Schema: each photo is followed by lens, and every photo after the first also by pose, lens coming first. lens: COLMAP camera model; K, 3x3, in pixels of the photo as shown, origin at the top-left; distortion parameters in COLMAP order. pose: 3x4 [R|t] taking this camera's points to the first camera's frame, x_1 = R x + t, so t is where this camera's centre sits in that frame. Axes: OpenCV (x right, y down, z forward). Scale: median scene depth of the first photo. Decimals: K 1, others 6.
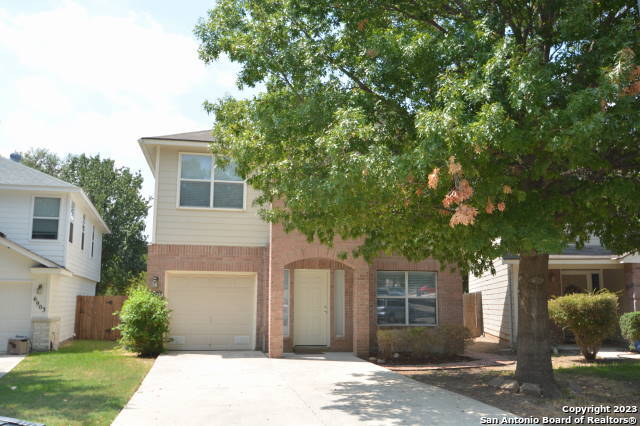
lens RADIAL K [[585.6, 0, 319.0], [0, 585.6, 210.0], [0, 0, 1]] dist [-0.017023, 0.000000]
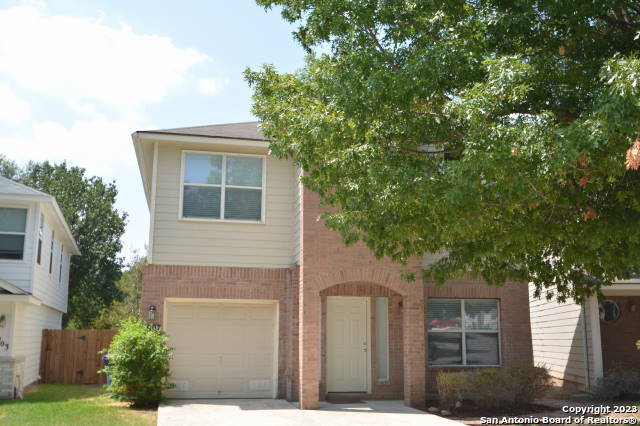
lens RADIAL K [[652.7, 0, 321.0], [0, 652.7, 215.7], [0, 0, 1]] dist [-0.031234, 0.000000]
pose [[0.999458, 0.004436, 0.032615, -0.078947], [-0.003542, 0.999617, -0.027428, 0.015211], [-0.032724, 0.027298, 0.999092, 0.105888]]
